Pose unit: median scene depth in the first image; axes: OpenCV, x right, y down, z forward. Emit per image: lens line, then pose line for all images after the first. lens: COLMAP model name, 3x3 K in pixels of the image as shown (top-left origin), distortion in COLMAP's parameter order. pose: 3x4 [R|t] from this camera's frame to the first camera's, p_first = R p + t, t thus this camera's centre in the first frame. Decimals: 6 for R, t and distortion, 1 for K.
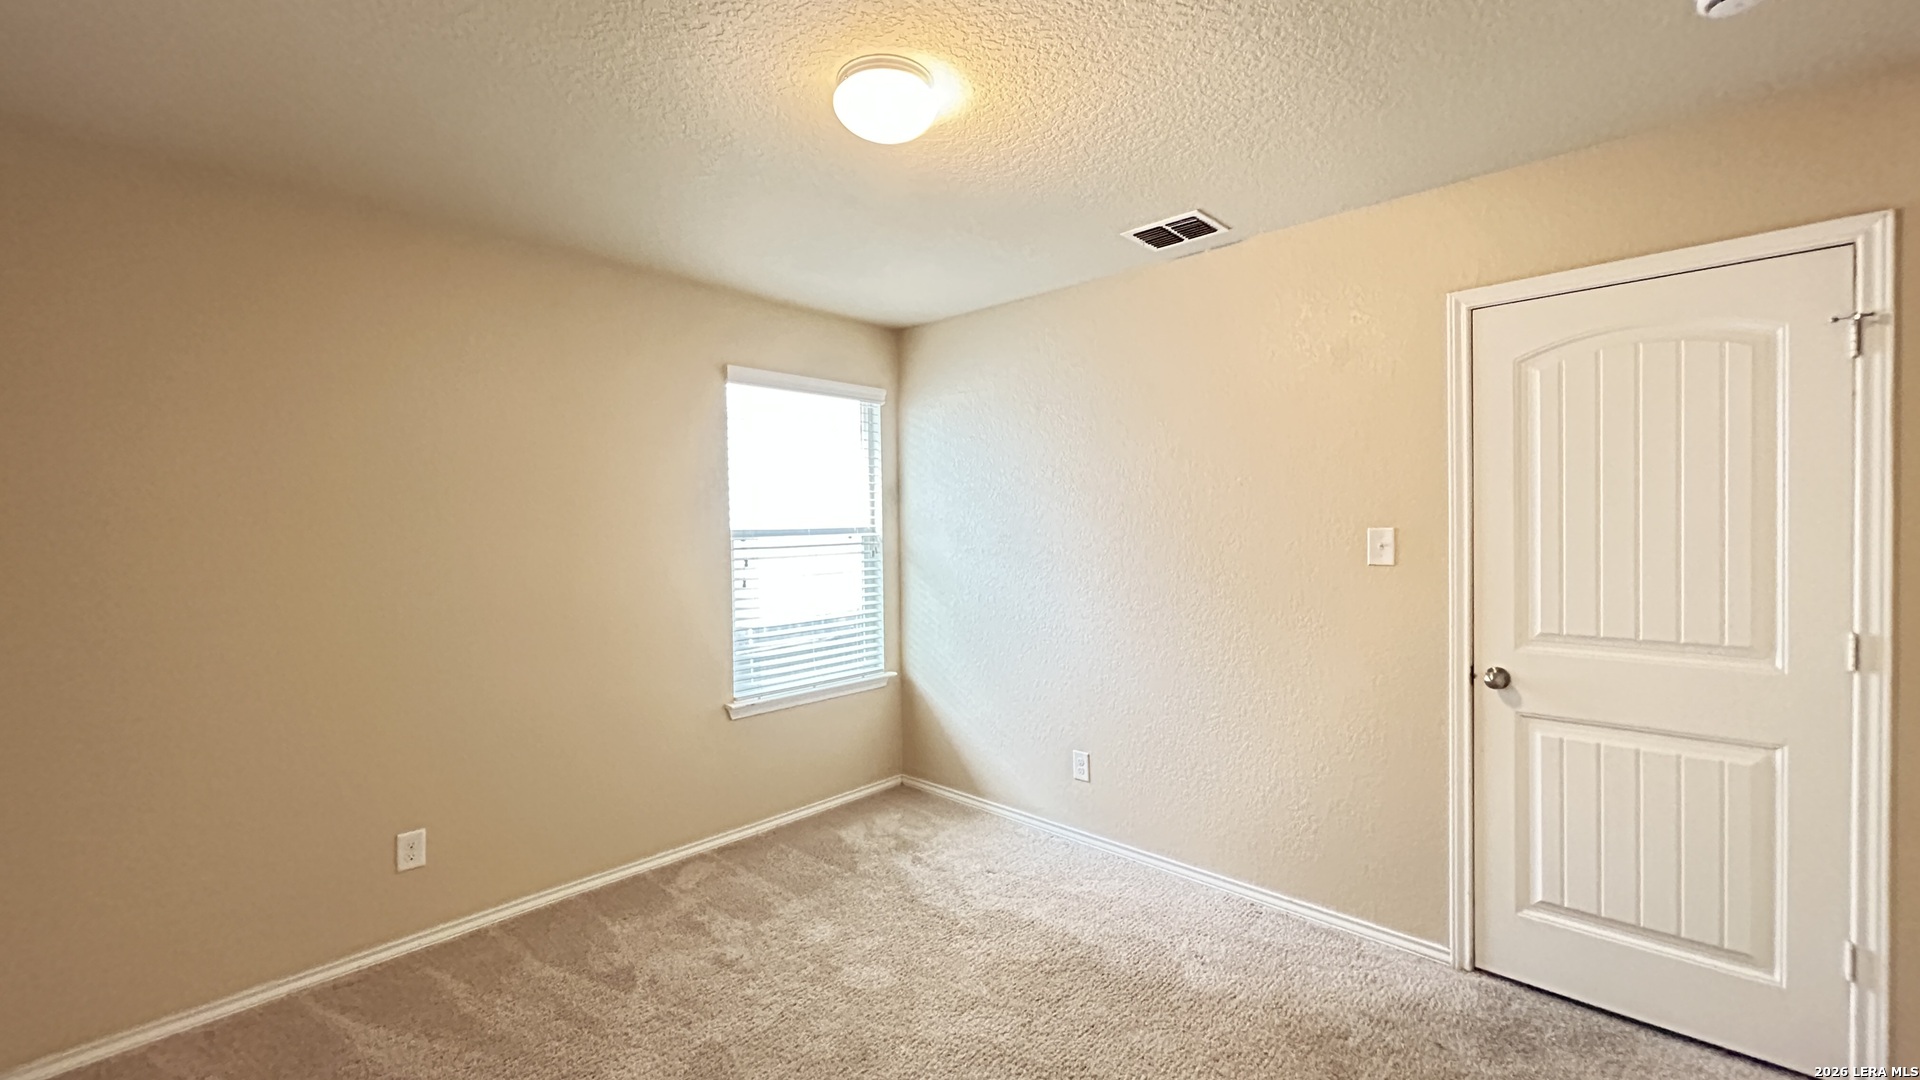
lens RADIAL K [[764.5, 0, 952.8], [0, 764.5, 536.8], [0, 0, 1]] dist [0.000499, 0.000004]
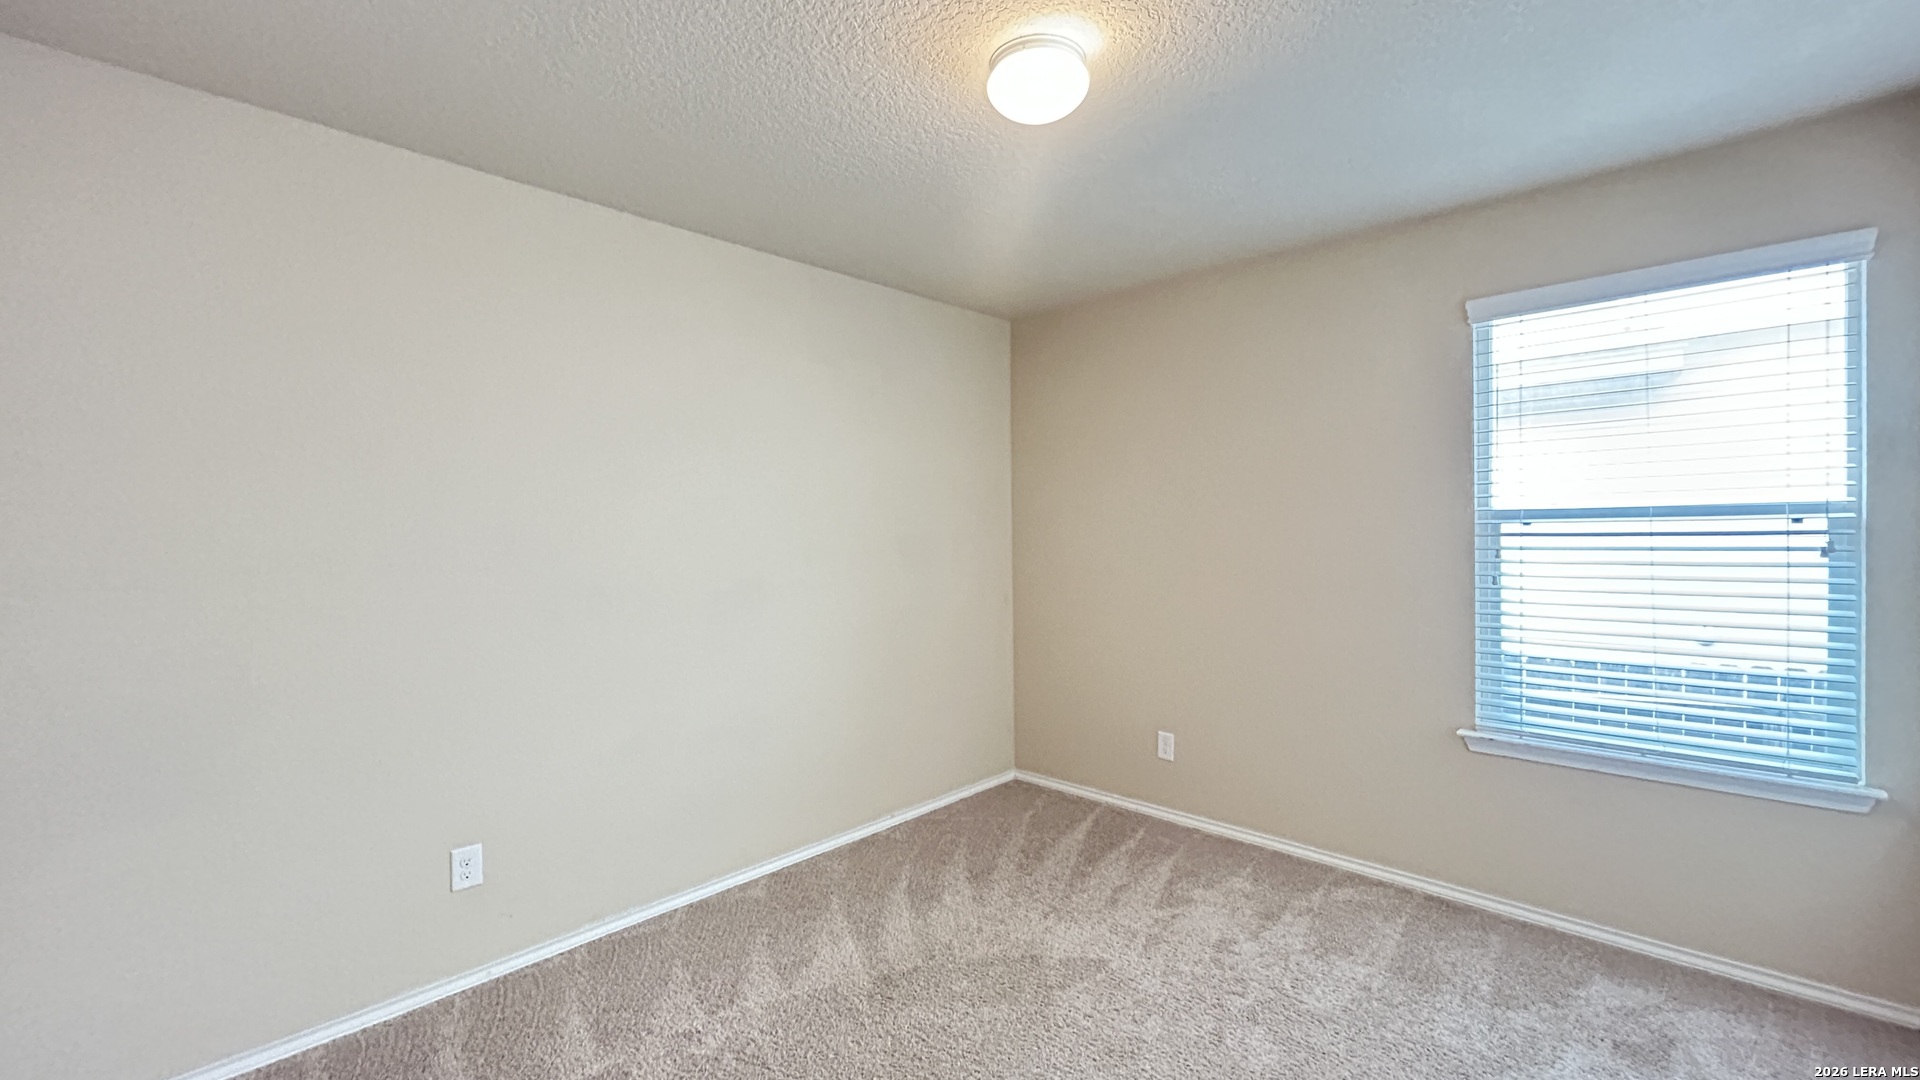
lens RADIAL K [[770.8, 0, 963.2], [0, 770.8, 533.1], [0, 0, 1]] dist [-0.001286, -0.000160]
pose [[0.000545, 0.022571, -0.999745, 0.578059], [0.002606, 0.999742, 0.022572, -0.005896], [0.999996, -0.002617, 0.000486, 0.548346]]
